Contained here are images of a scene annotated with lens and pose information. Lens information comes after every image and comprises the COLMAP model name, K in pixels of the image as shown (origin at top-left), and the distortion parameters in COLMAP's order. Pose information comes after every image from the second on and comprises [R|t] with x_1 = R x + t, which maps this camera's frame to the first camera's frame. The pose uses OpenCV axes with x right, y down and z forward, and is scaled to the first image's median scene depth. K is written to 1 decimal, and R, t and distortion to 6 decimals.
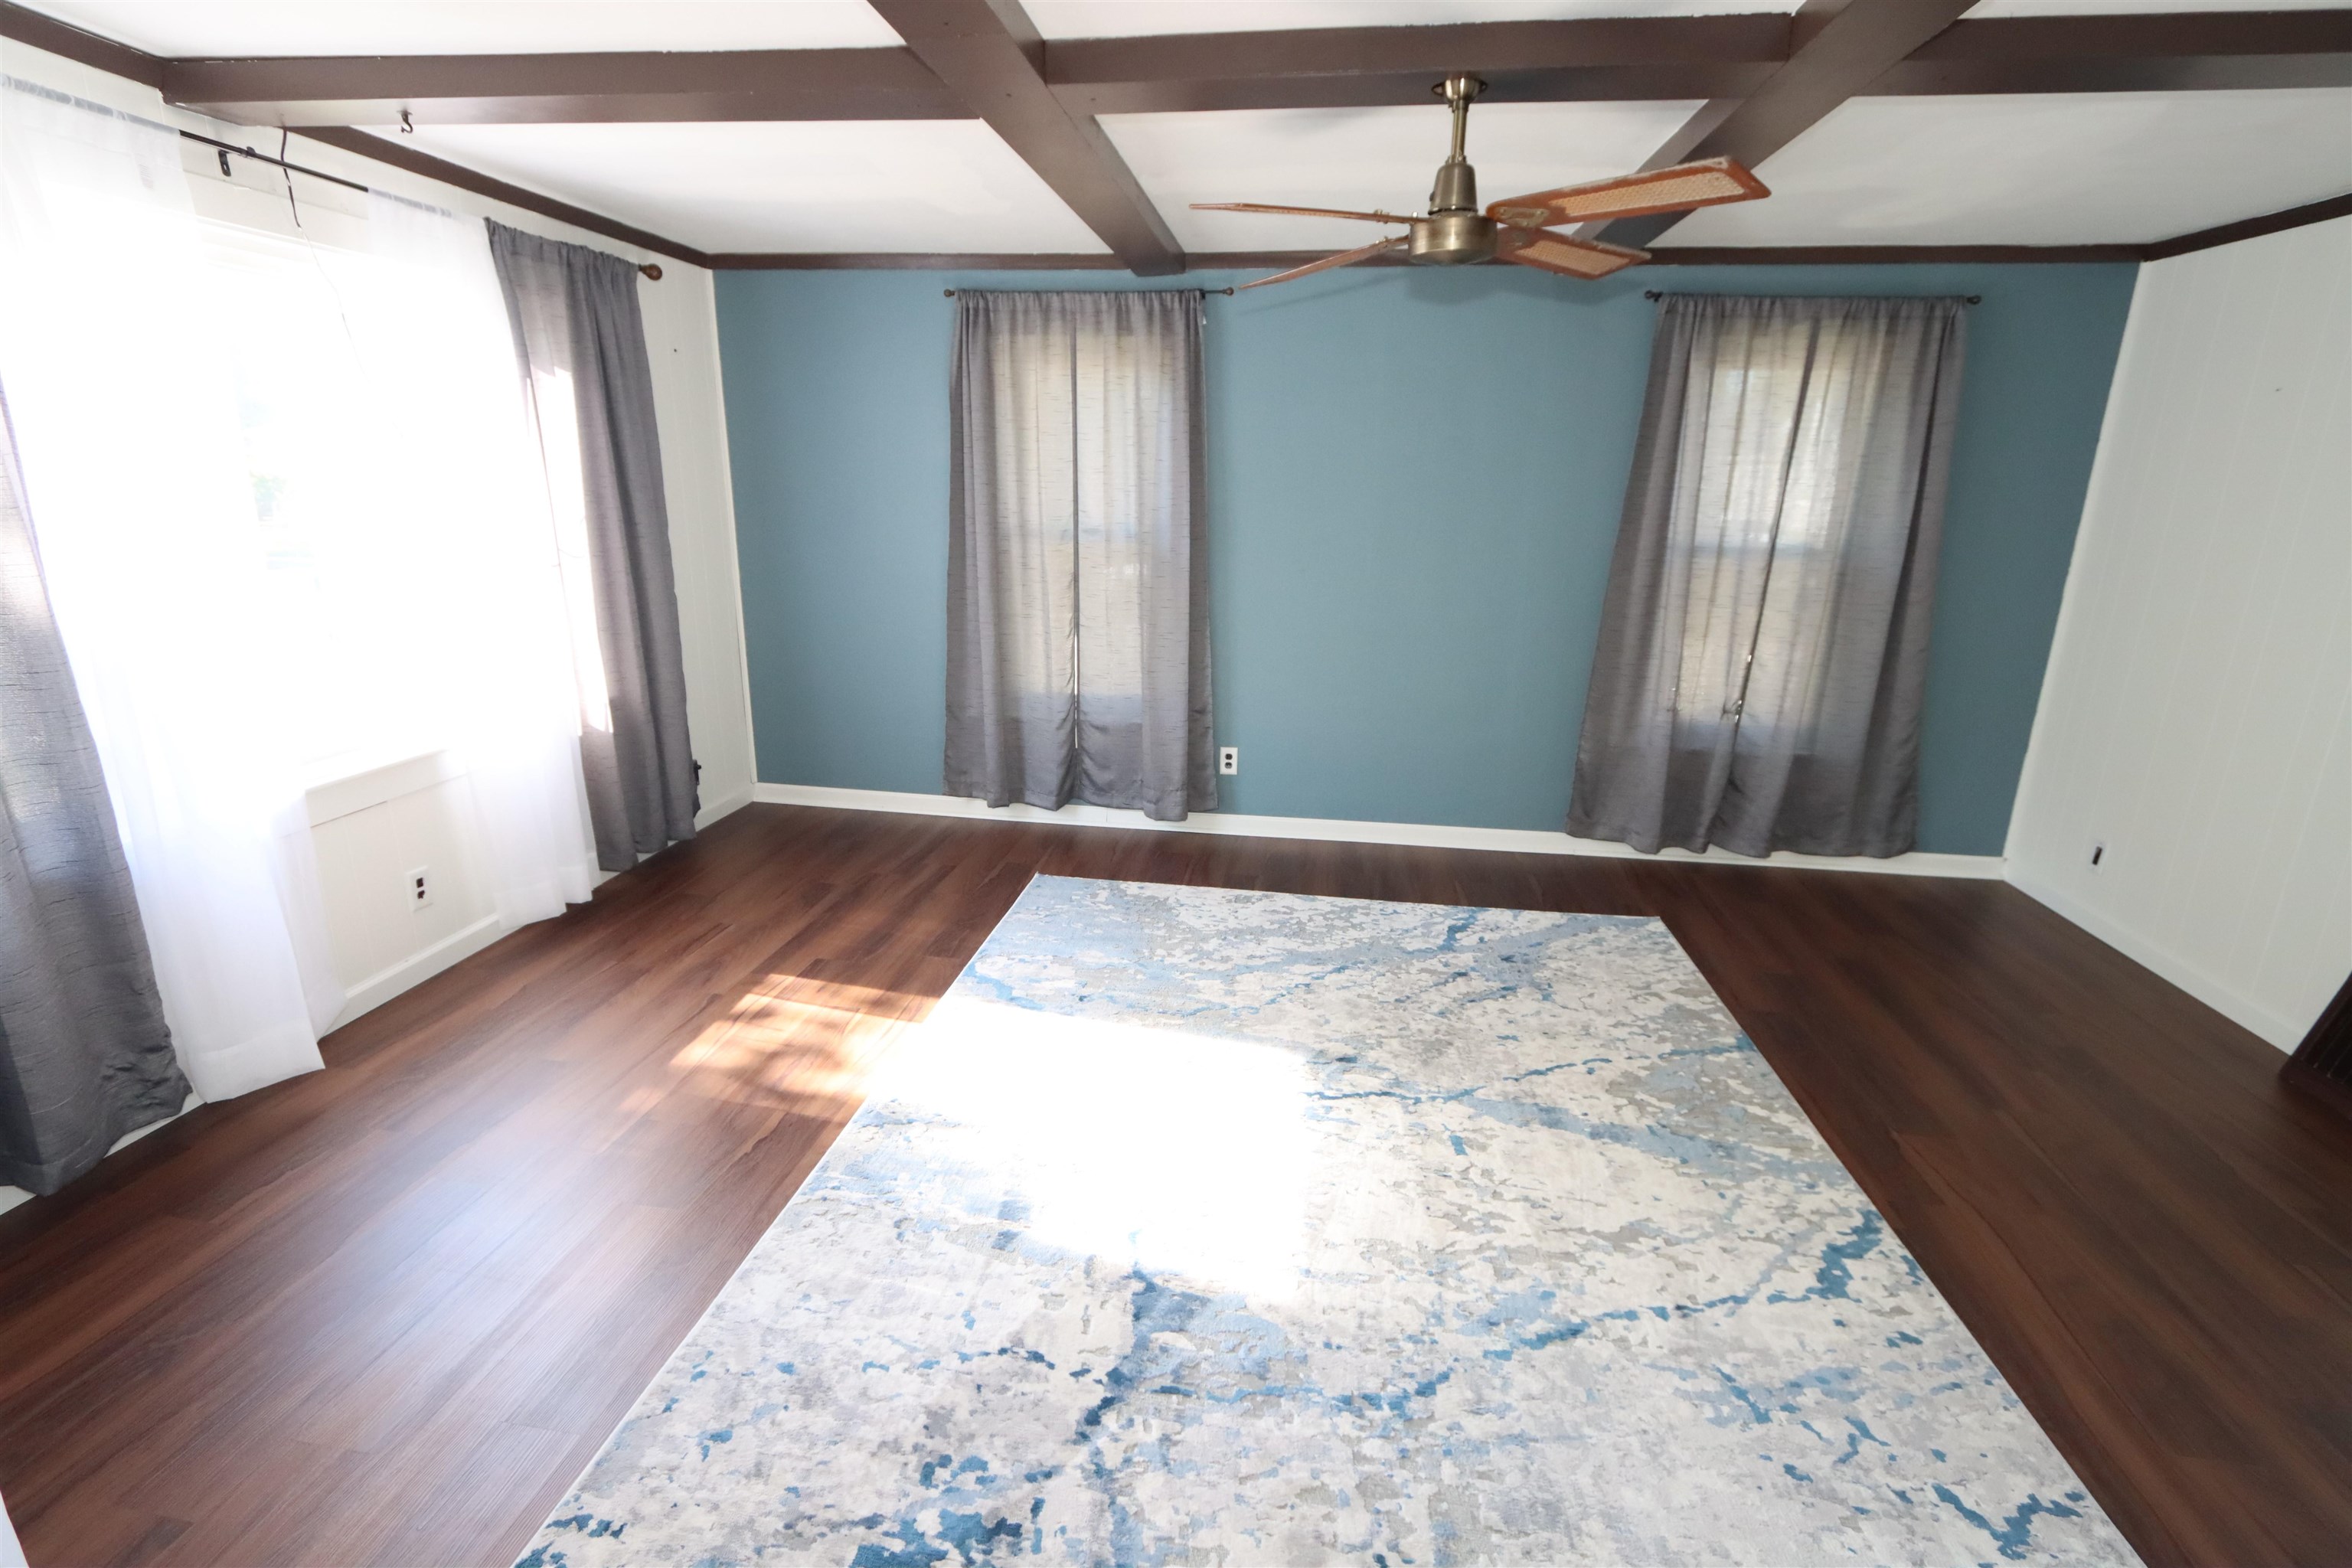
lens RADIAL K [[1080.3, 0, 1171.1], [0, 1080.3, 782.2], [0, 0, 1]] dist [-0.016209, 0.002084]
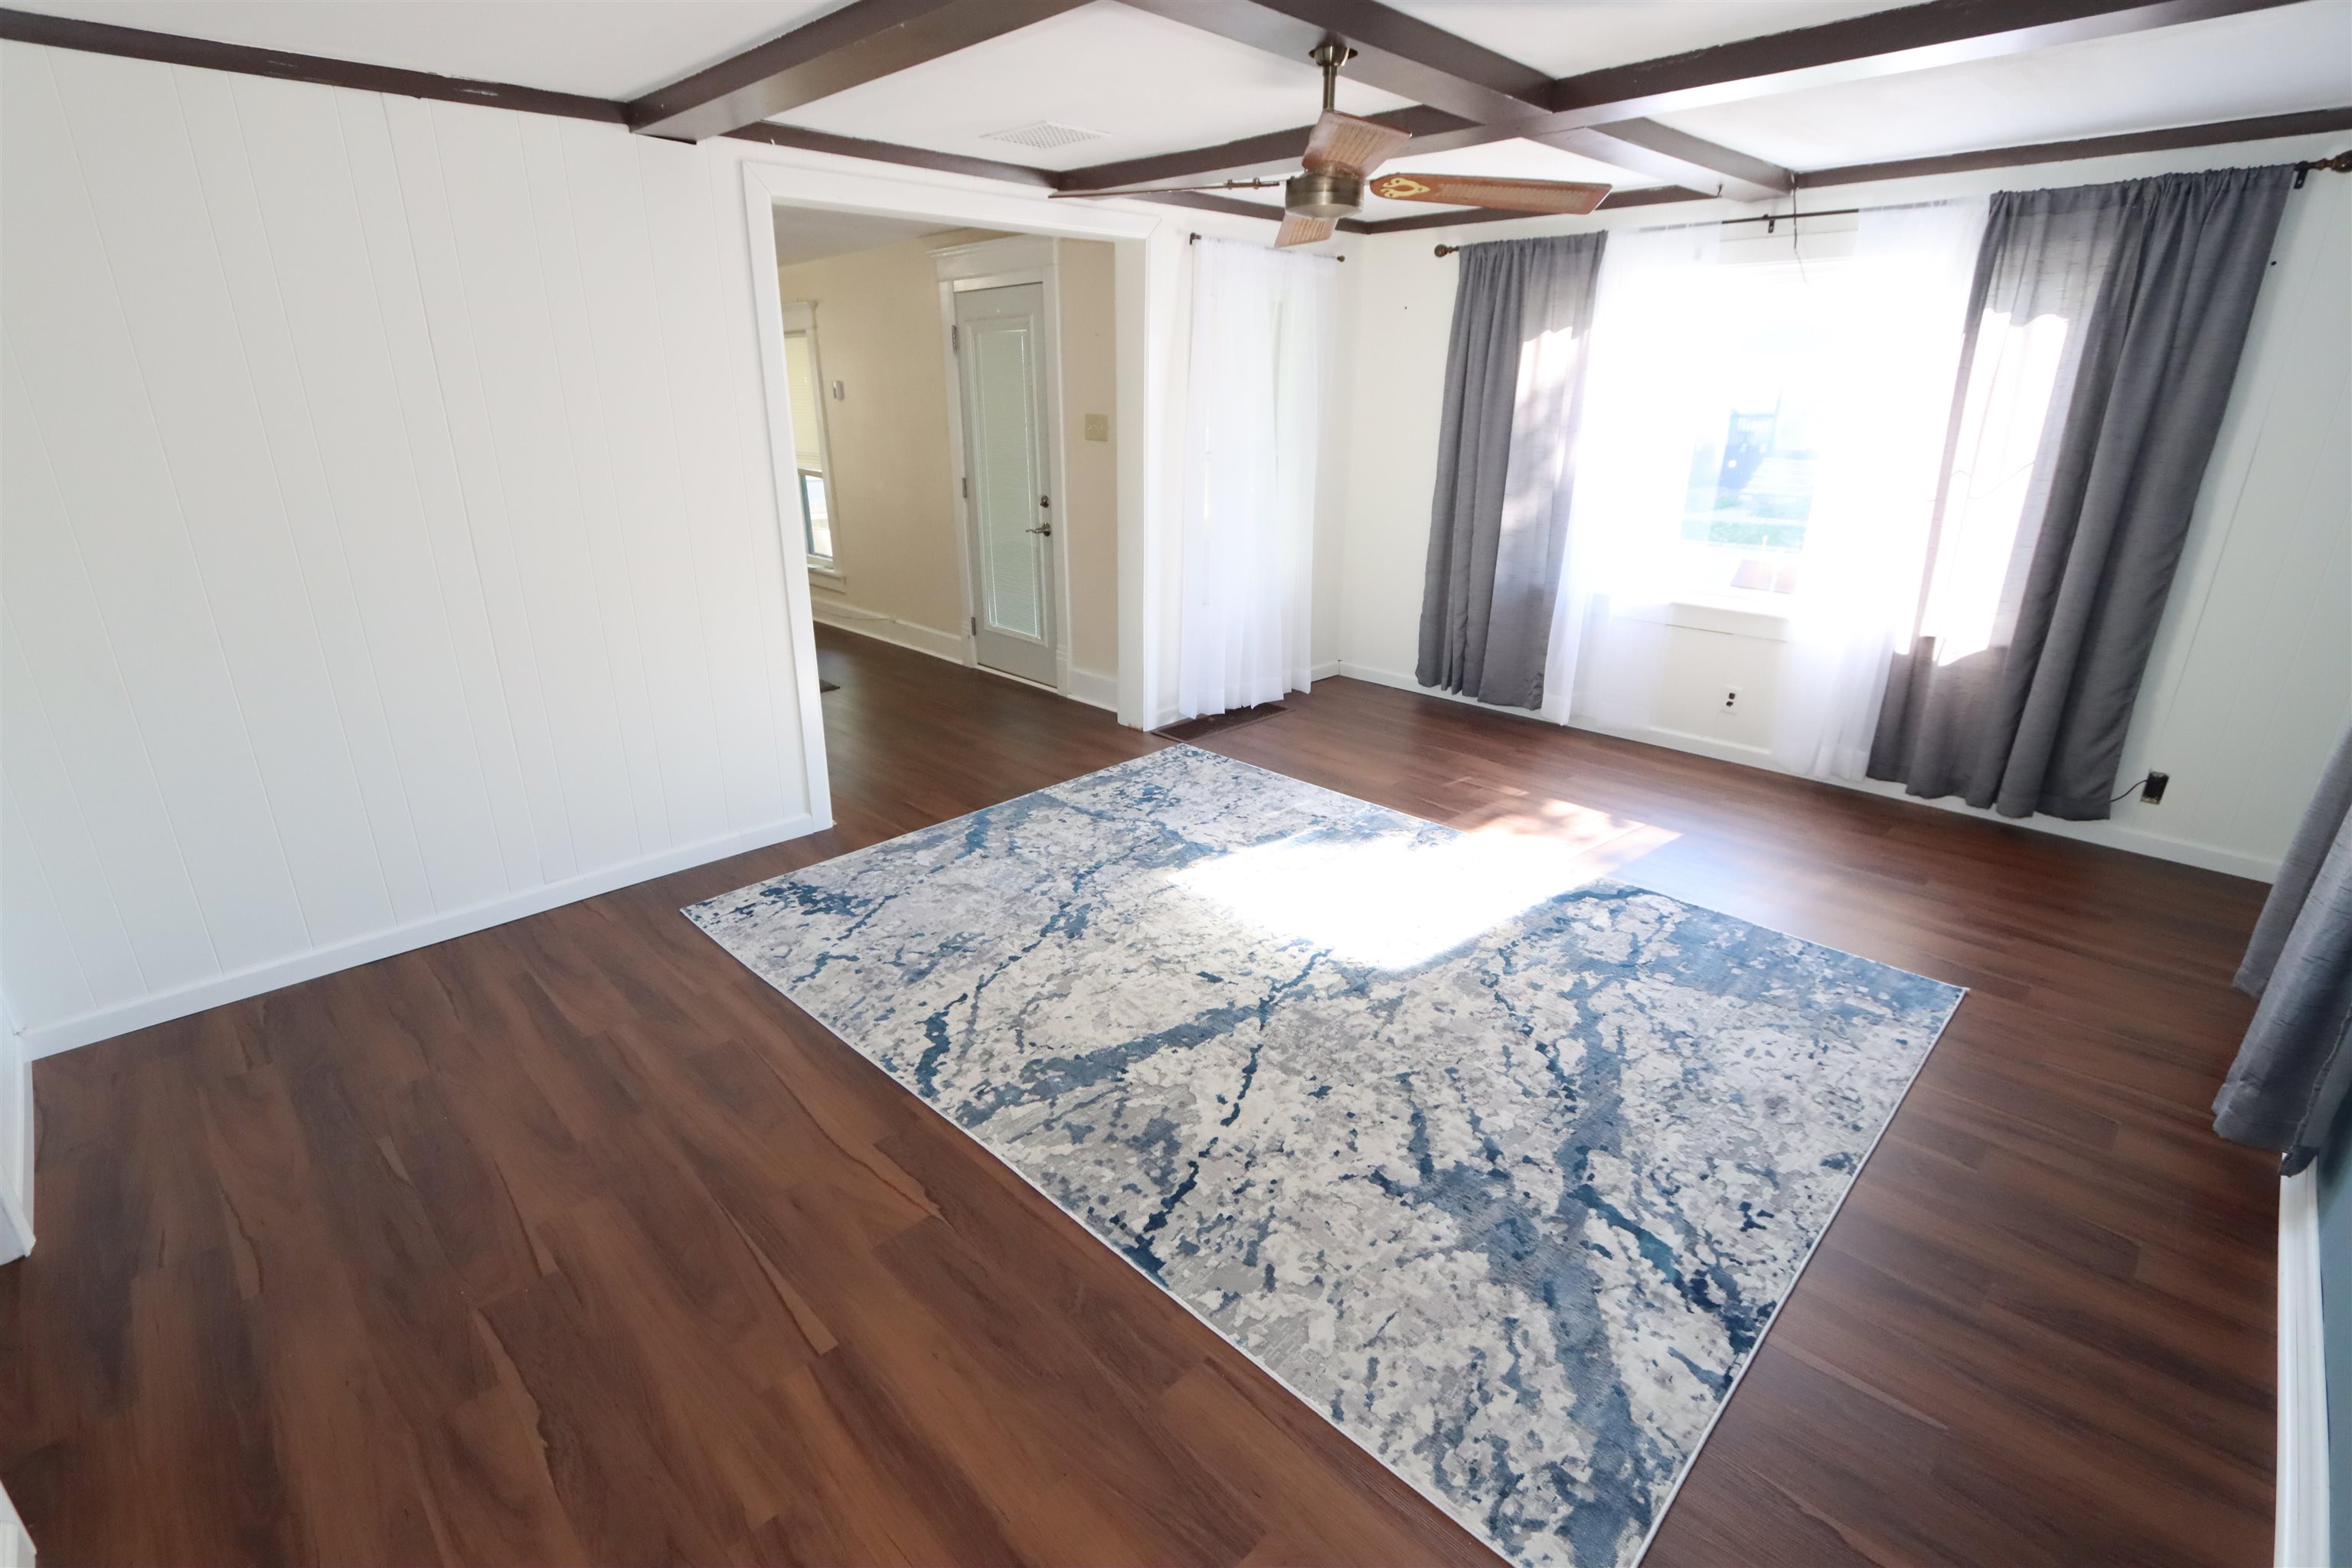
lens RADIAL K [[1080.3, 0, 1174.7], [0, 1080.3, 788.5], [0, 0, 1]] dist [-0.016209, 0.002084]
pose [[-0.600012, 0.260111, -0.756523, 0.829353], [-0.227556, 0.851108, 0.473111, -0.292857], [0.766944, 0.456024, -0.451485, 1.023263]]
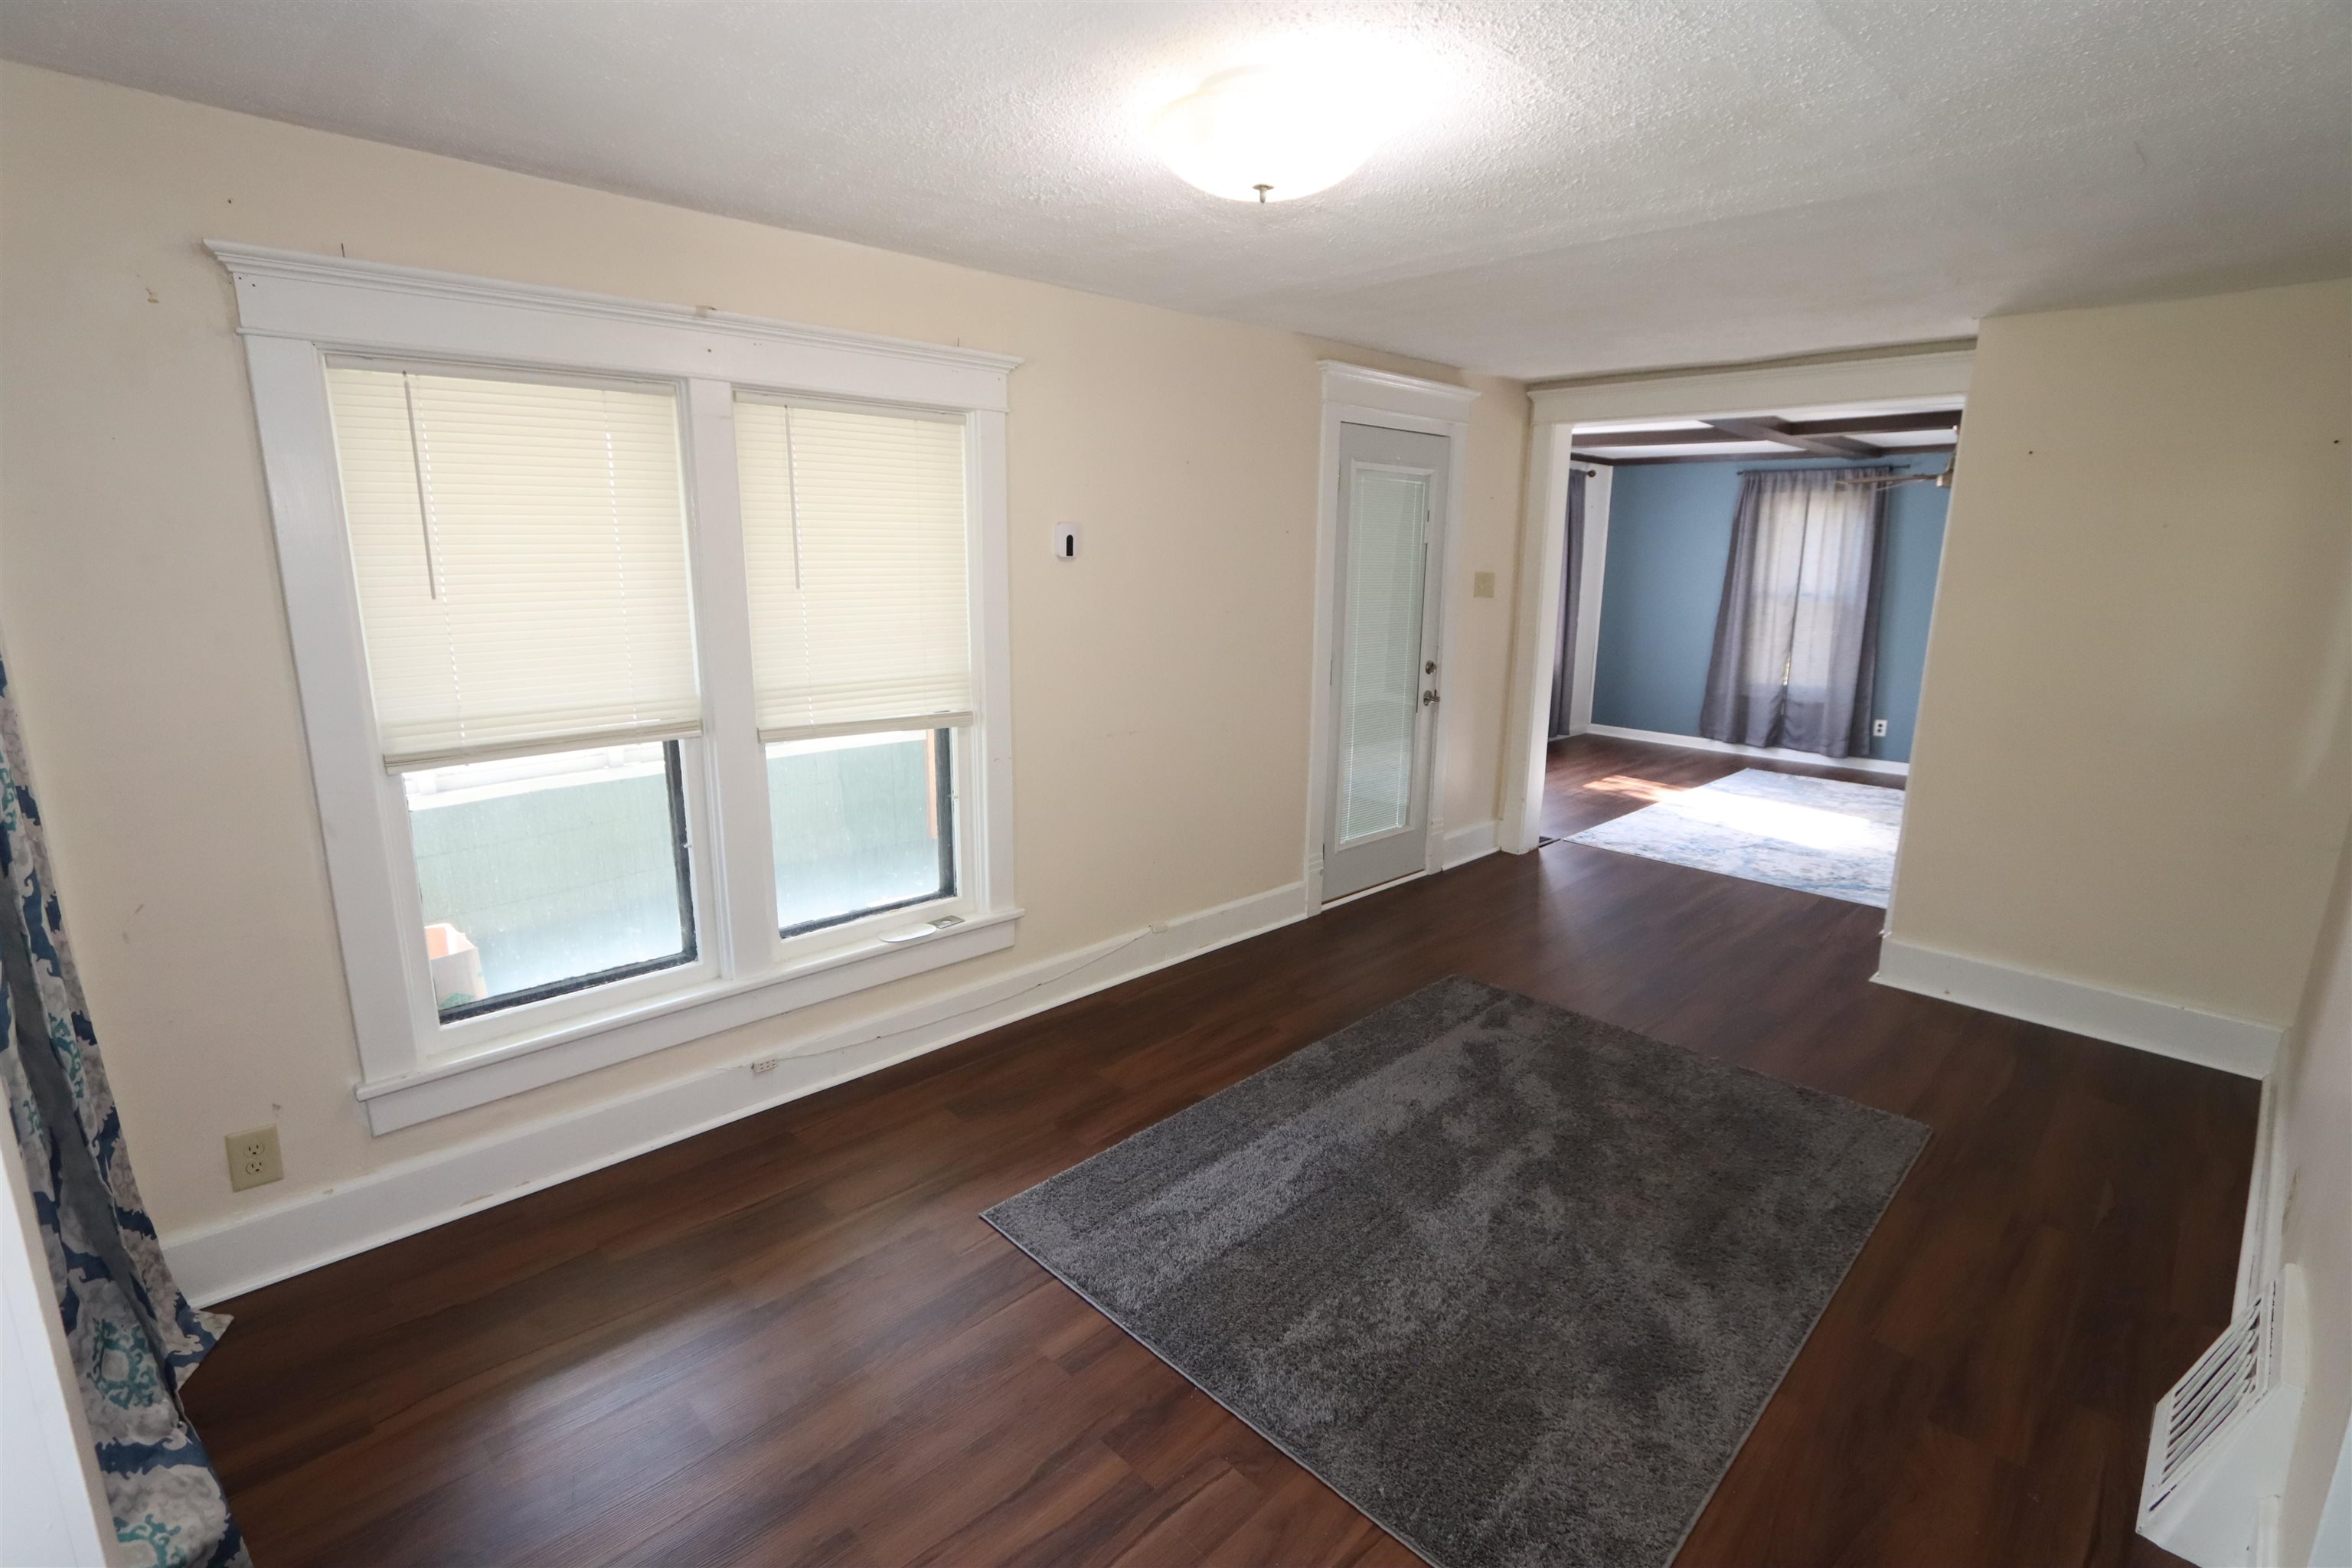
lens RADIAL K [[1080.3, 0, 1168.1], [0, 1080.3, 791.6], [0, 0, 1]] dist [-0.016209, 0.002084]
pose [[0.799903, 0.115728, -0.588866, 0.217621], [-0.156167, 0.987566, -0.018051, 0.381399], [0.579454, 0.106401, 0.808029, -1.356582]]
